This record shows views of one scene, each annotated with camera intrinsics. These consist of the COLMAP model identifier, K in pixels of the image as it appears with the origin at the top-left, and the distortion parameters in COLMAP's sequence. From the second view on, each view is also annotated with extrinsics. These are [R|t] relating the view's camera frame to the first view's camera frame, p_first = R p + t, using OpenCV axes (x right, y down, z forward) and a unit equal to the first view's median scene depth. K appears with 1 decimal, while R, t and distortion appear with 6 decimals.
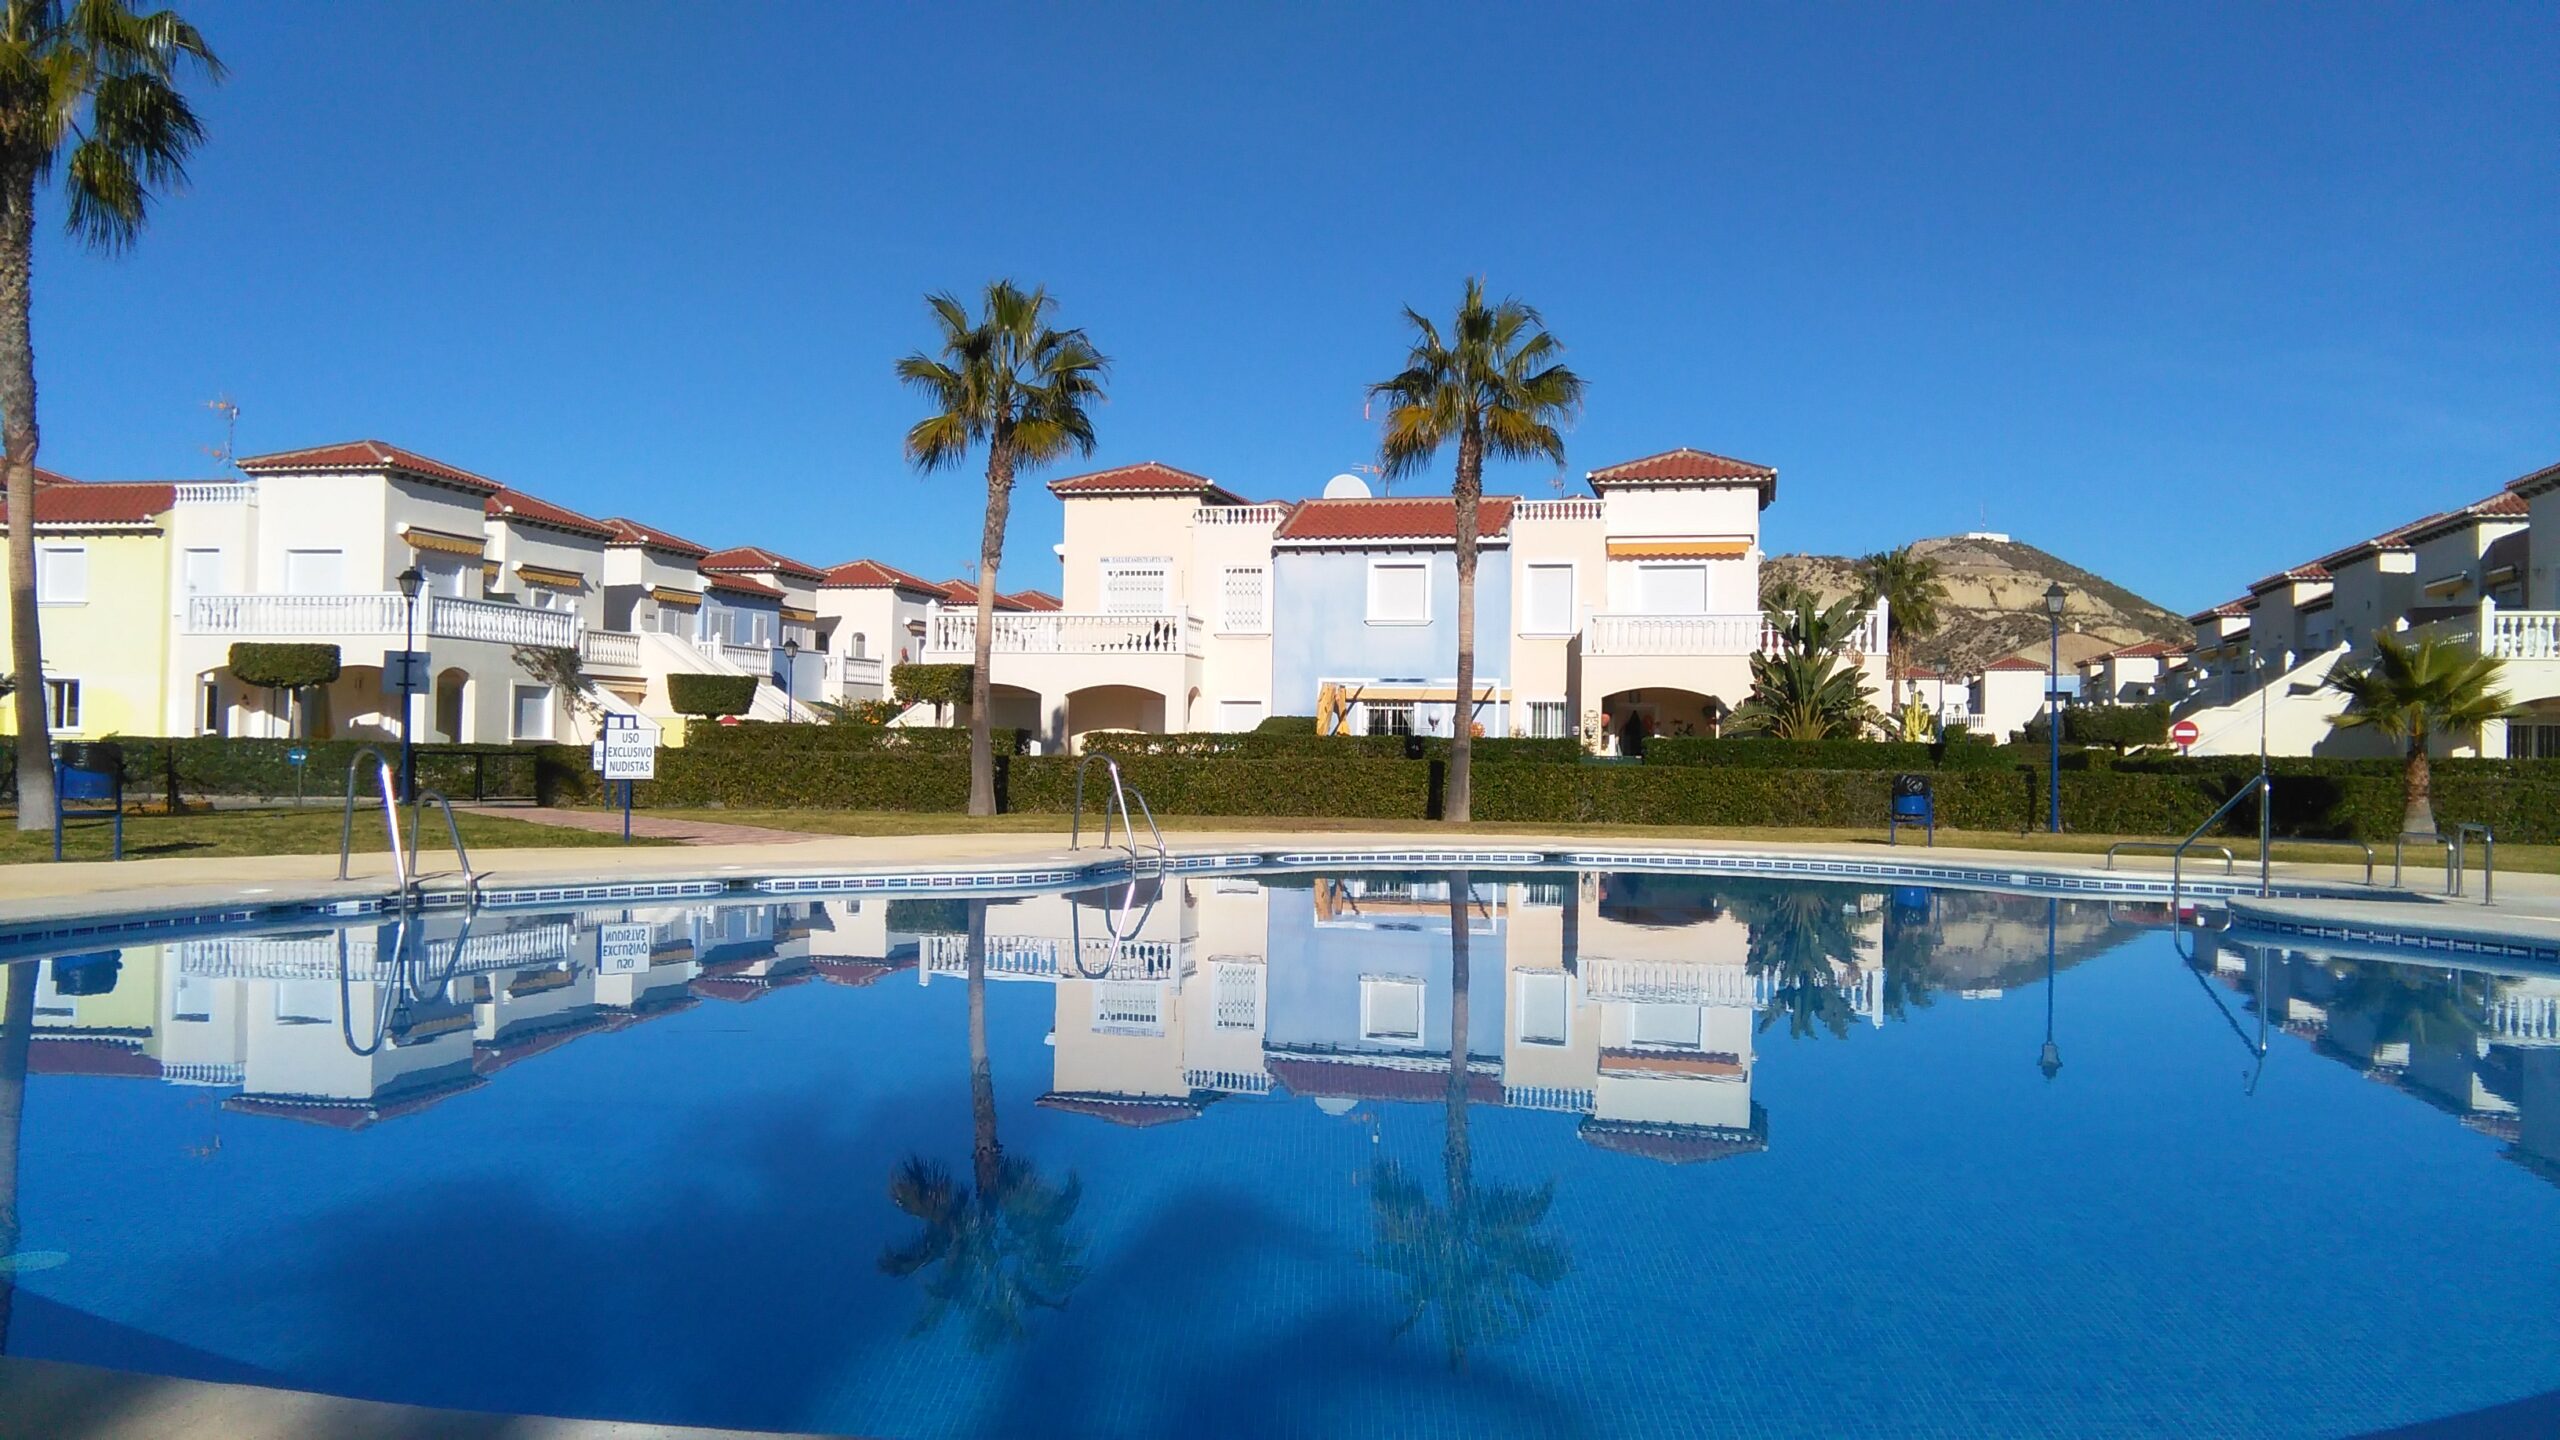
lens RADIAL K [[2043.6, 0, 1323.5], [0, 2043.6, 737.6], [0, 0, 1]] dist [0.067816, -0.044384]
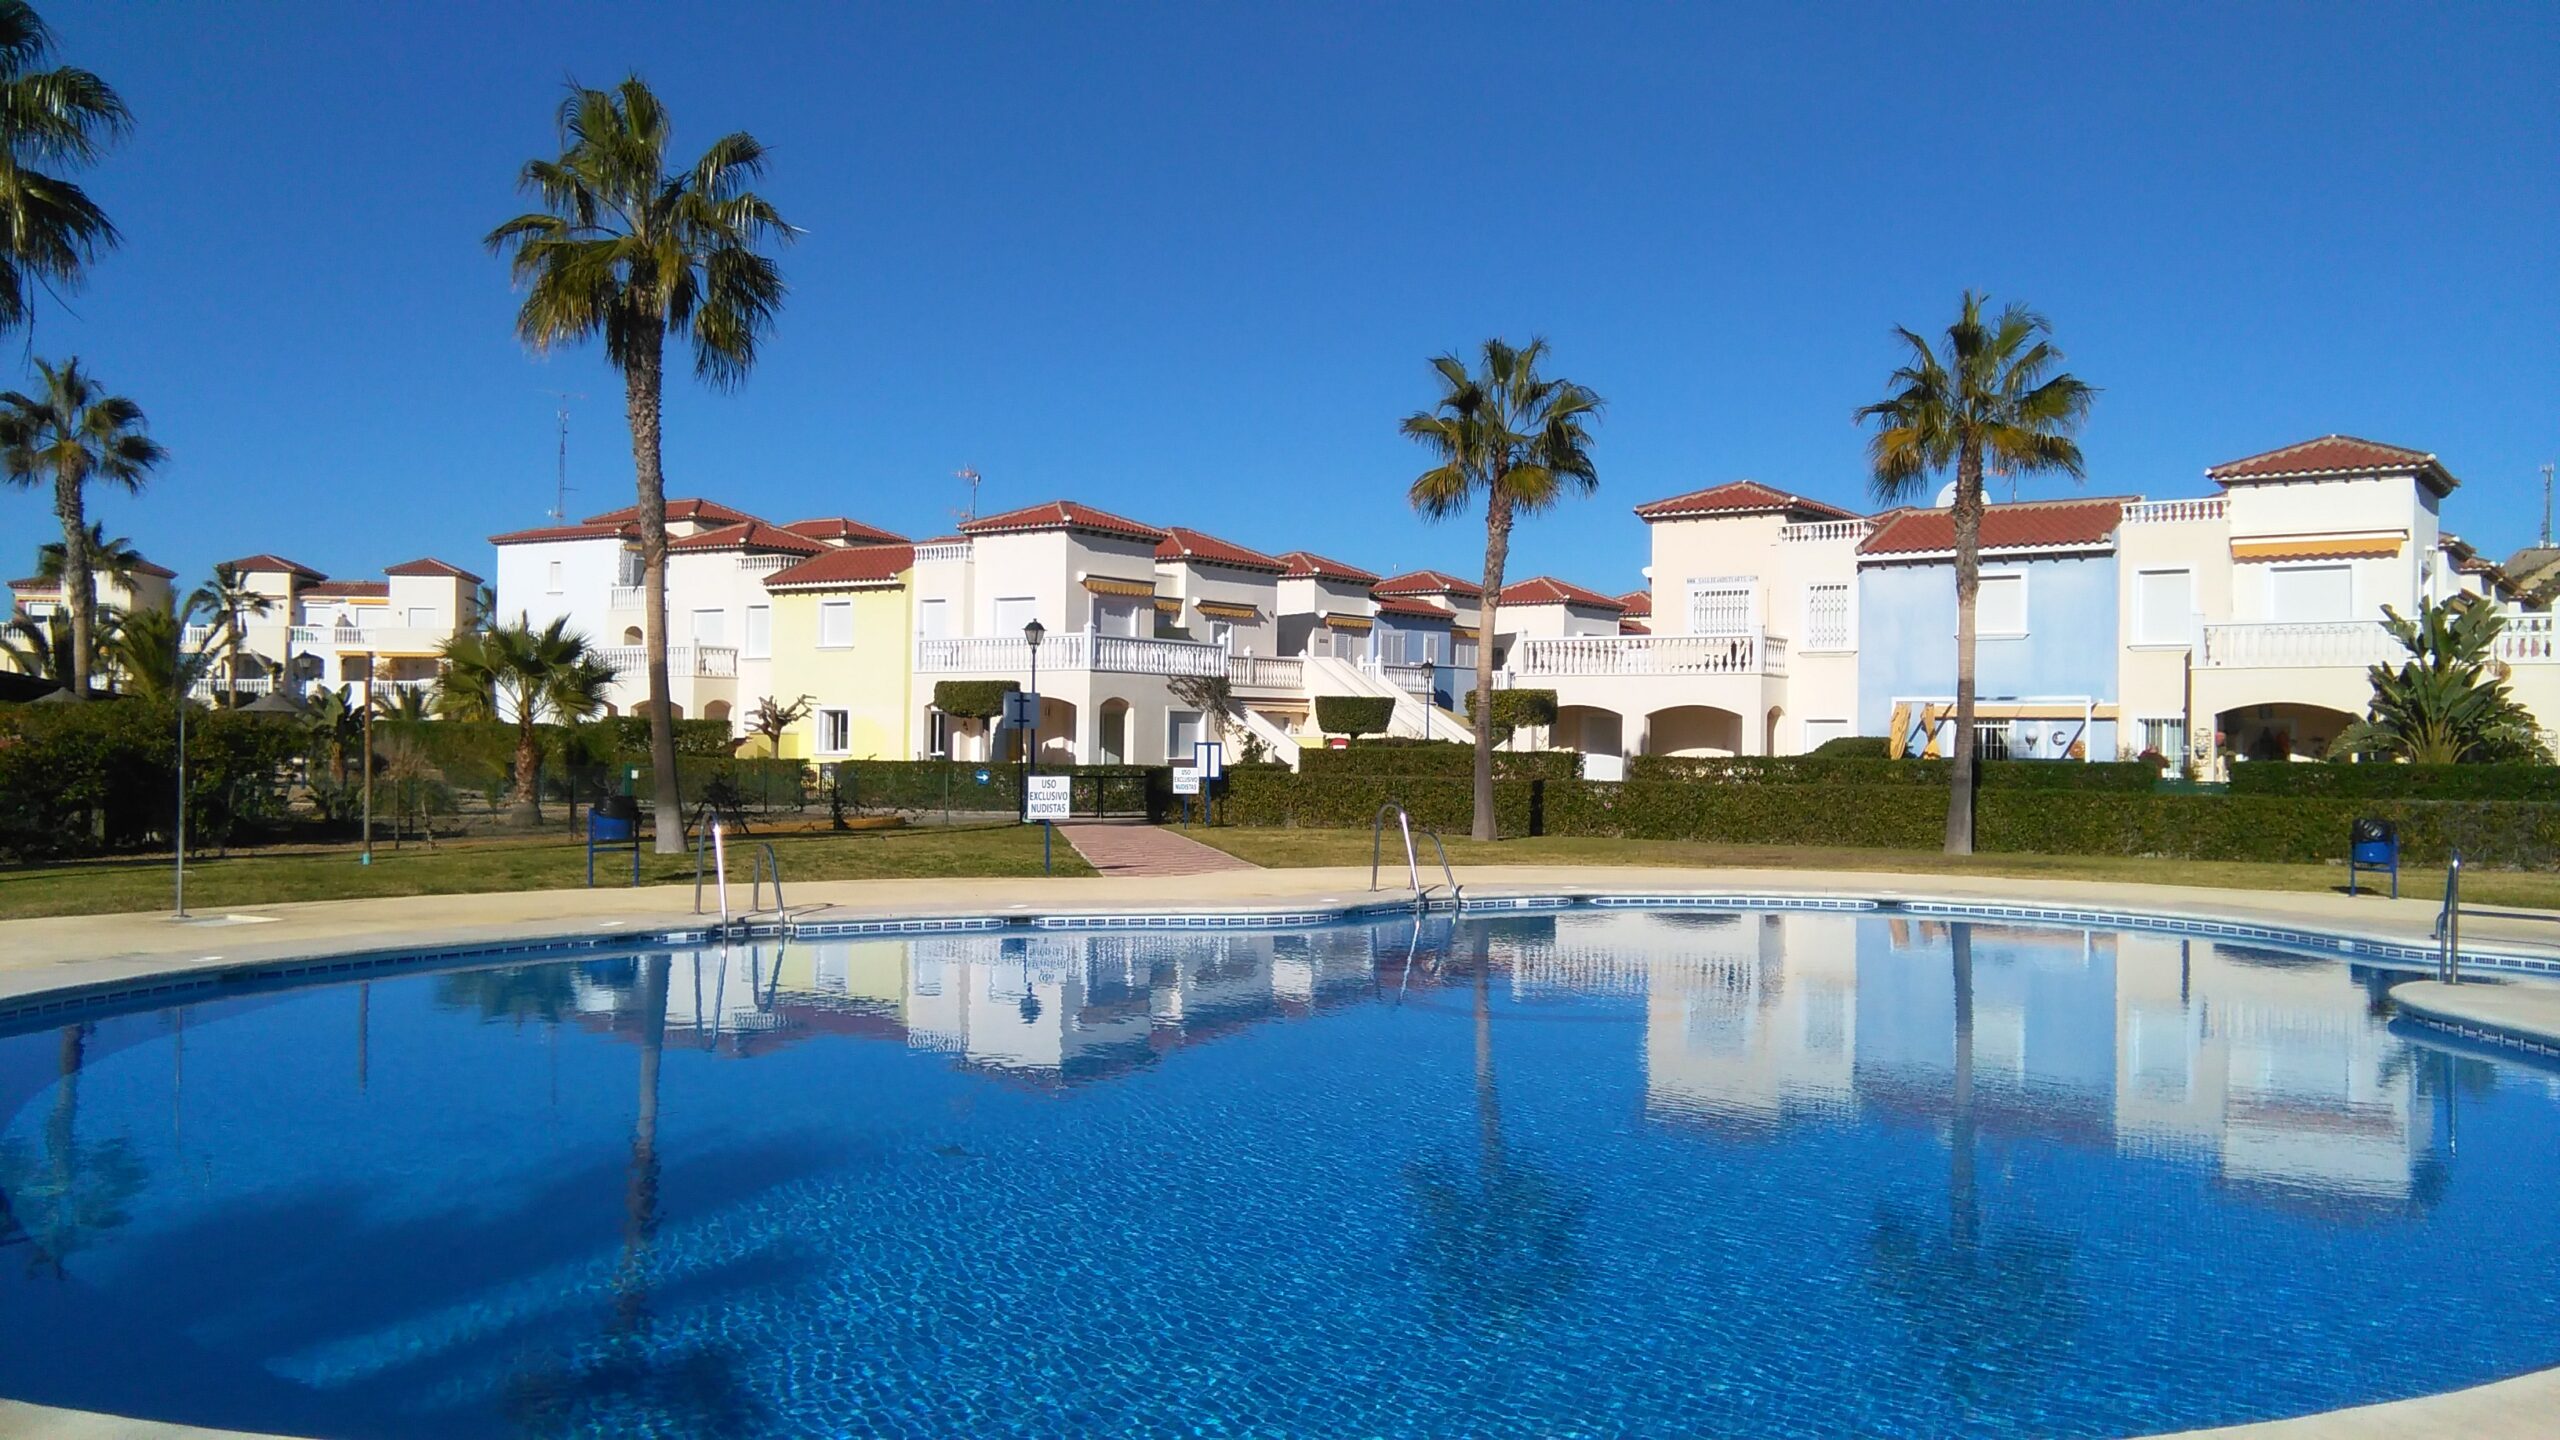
lens RADIAL K [[2043.6, 0, 1333.3], [0, 2043.6, 753.9], [0, 0, 1]] dist [0.067816, -0.044384]
pose [[0.930807, -0.002036, -0.365505, 0.103353], [0.005331, 0.999954, 0.008005, -0.010987], [0.365472, -0.009399, 0.930775, -0.009682]]
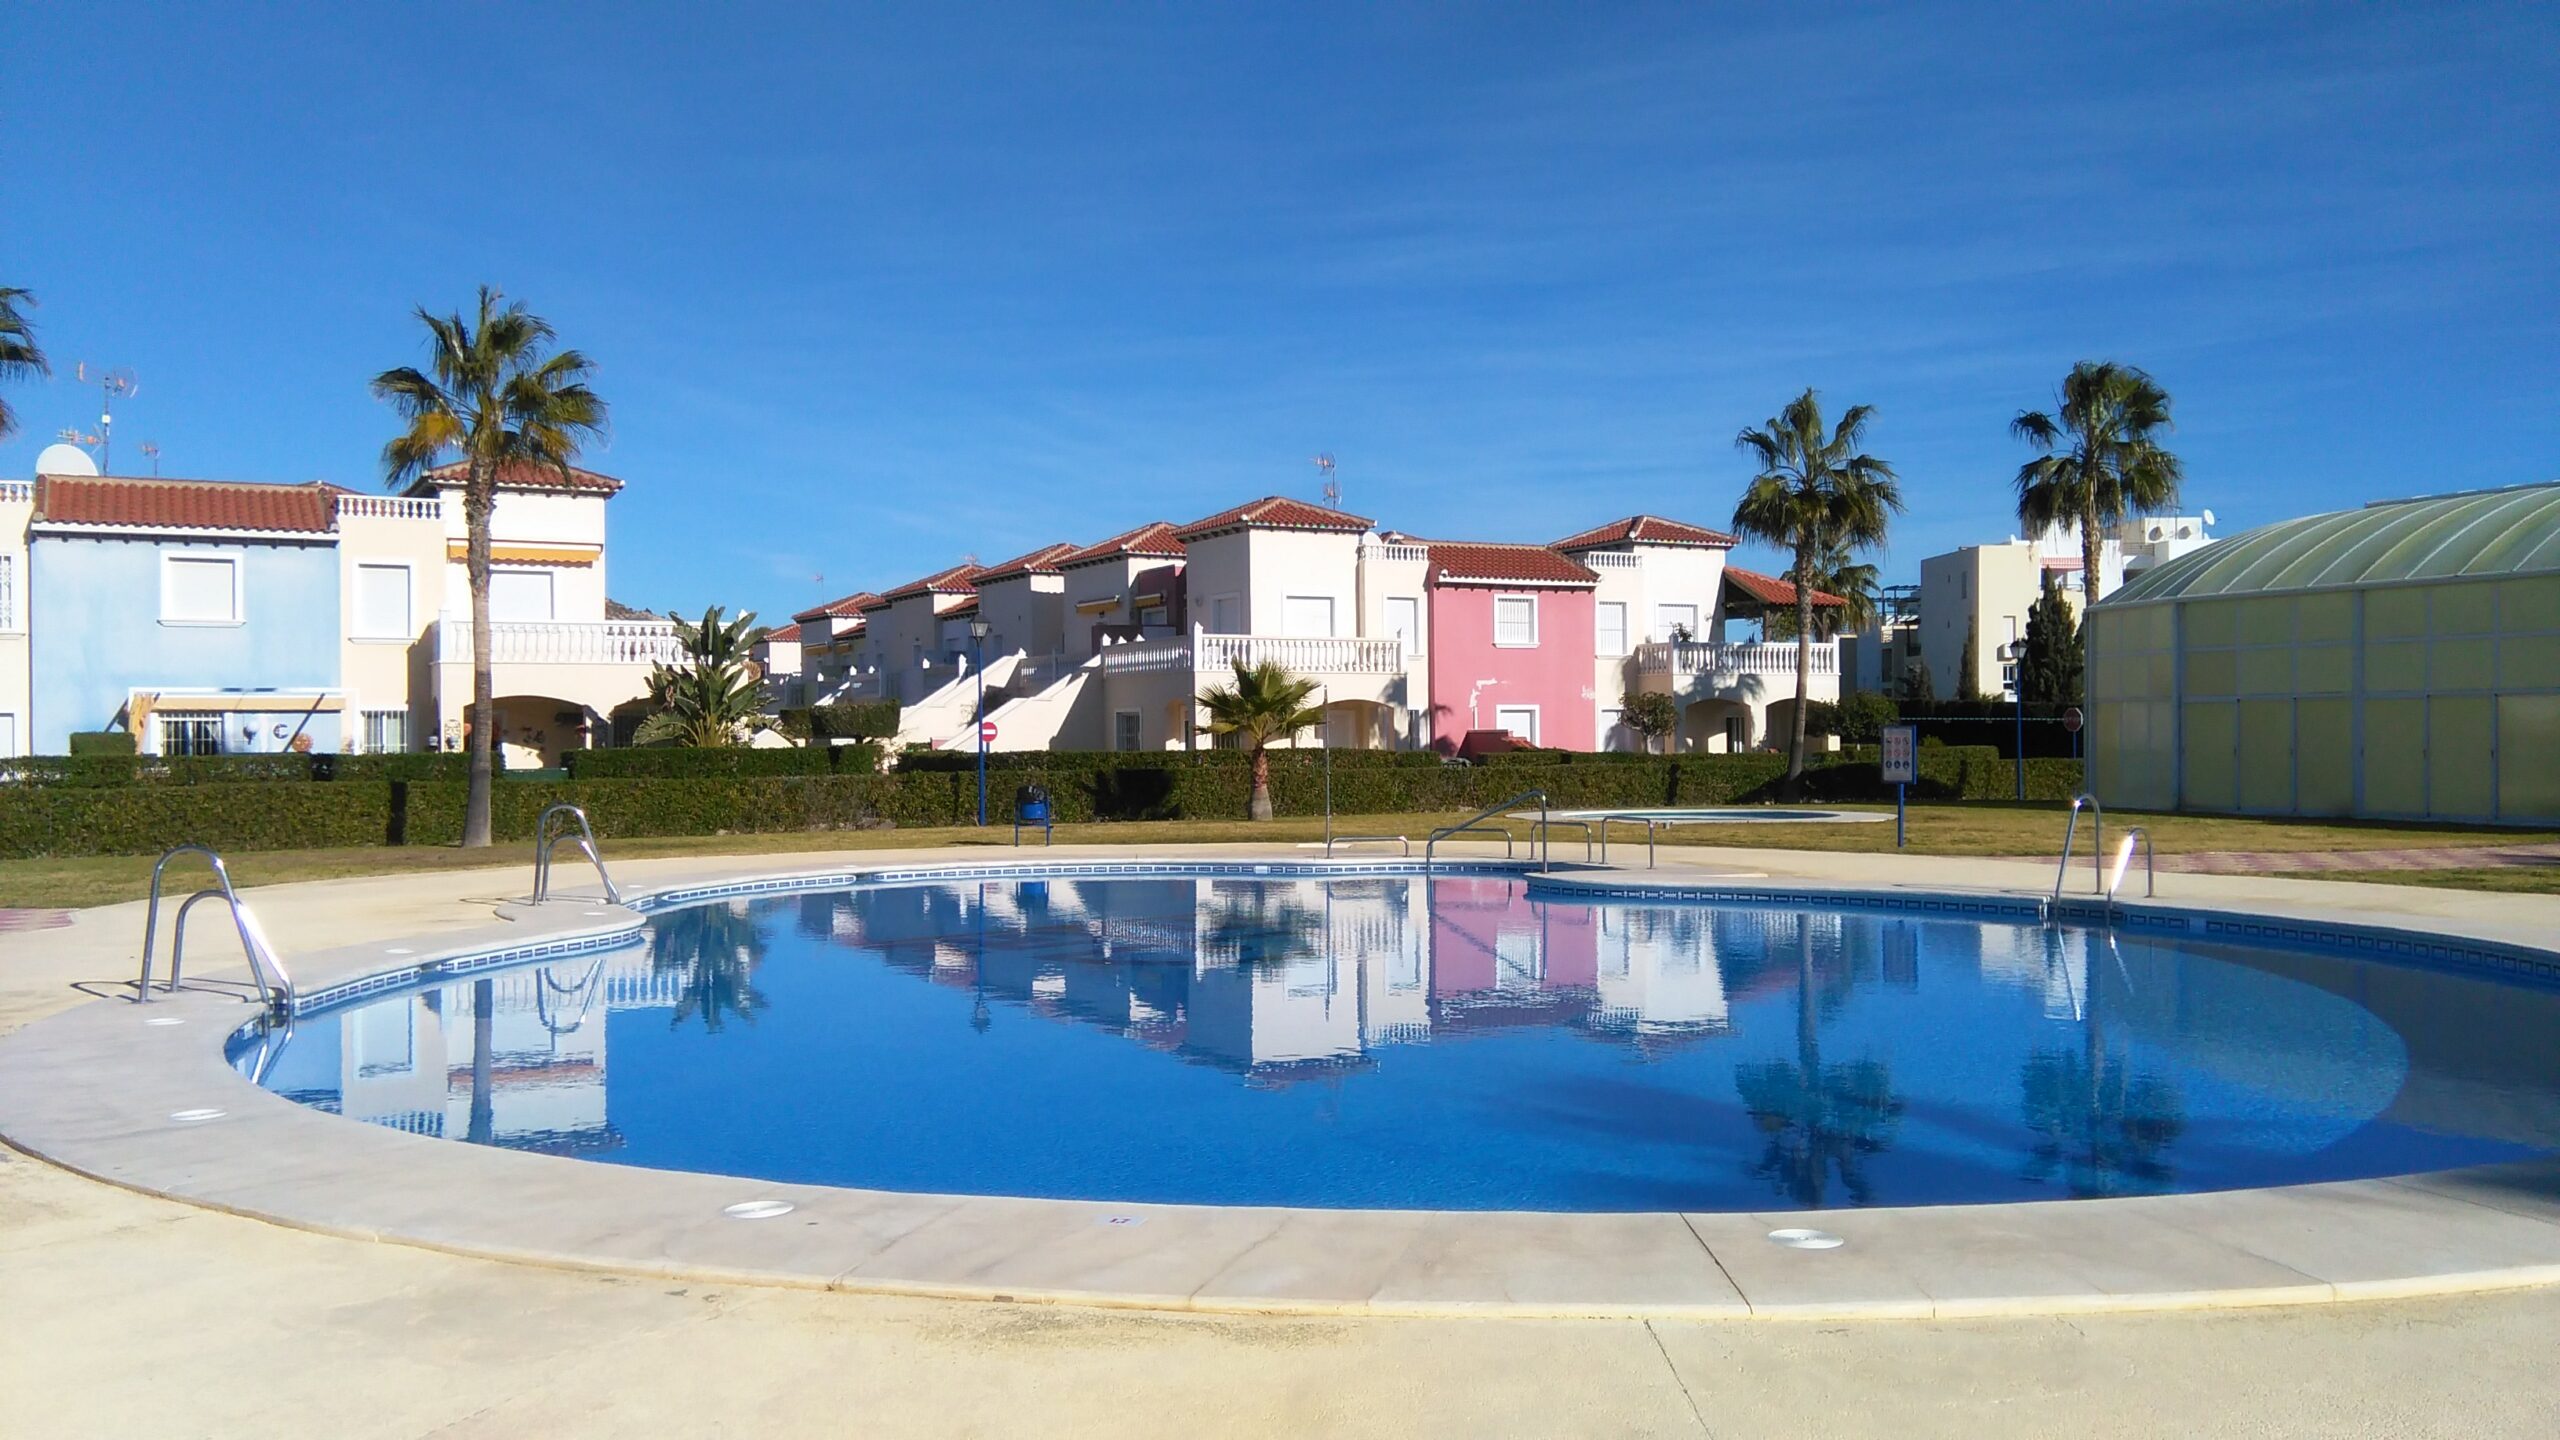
lens RADIAL K [[2043.6, 0, 1289.0], [0, 2043.6, 738.7], [0, 0, 1]] dist [0.067816, -0.044384]
pose [[0.746216, -0.023165, 0.665300, -0.215438], [0.015027, 0.999726, 0.017955, -0.015532], [-0.665534, -0.003401, 0.746360, 0.011427]]
